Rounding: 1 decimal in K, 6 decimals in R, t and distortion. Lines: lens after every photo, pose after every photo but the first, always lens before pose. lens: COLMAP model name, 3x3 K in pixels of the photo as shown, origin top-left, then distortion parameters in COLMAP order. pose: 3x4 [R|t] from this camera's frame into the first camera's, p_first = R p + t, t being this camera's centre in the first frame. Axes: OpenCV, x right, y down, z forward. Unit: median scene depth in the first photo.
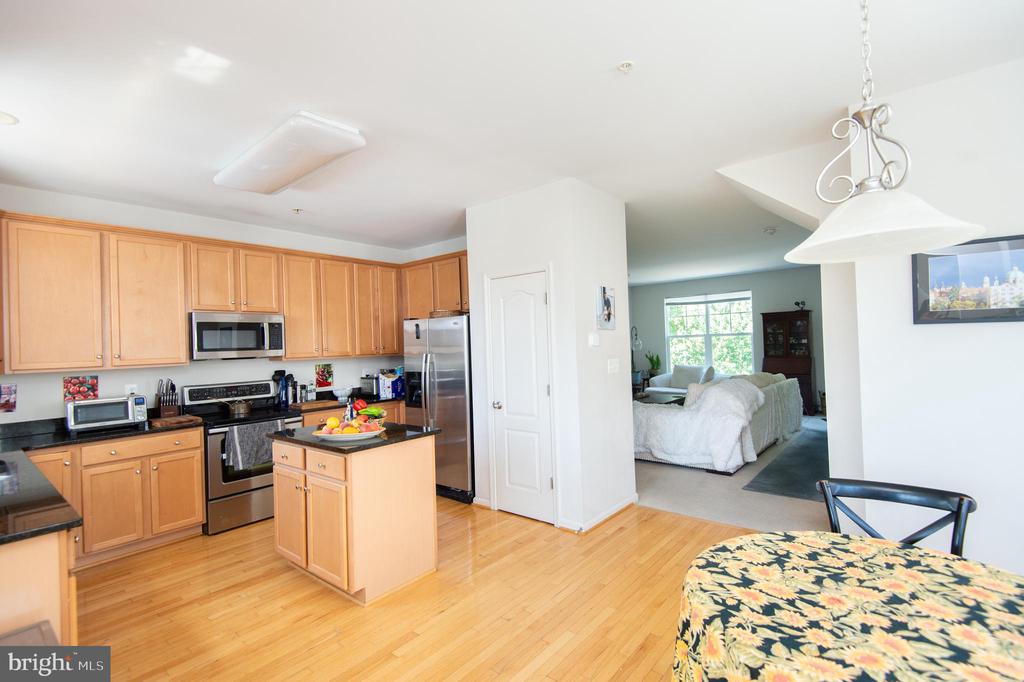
lens RADIAL K [[472.4, 0, 518.7], [0, 472.4, 339.9], [0, 0, 1]] dist [0.001226, -0.001182]
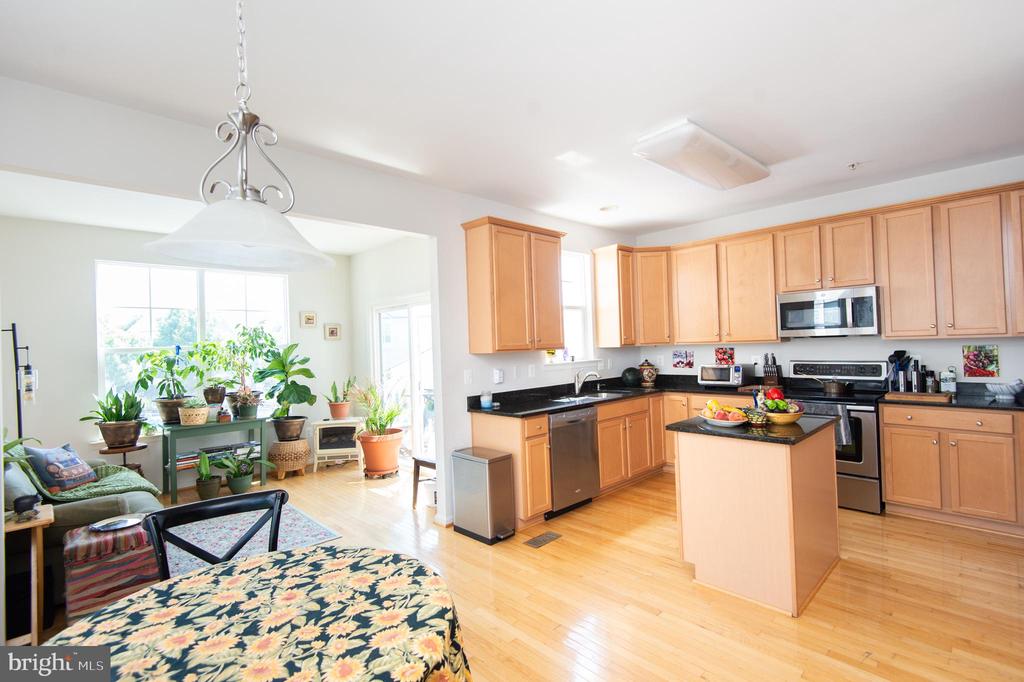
lens RADIAL K [[477.1, 0, 514.8], [0, 477.1, 339.5], [0, 0, 1]] dist [0.044040, -0.024841]
pose [[-0.109304, 0.029732, -0.993564, 0.544915], [0.046873, 0.998595, 0.024726, -0.011196], [0.992903, -0.043869, -0.110544, 0.533435]]
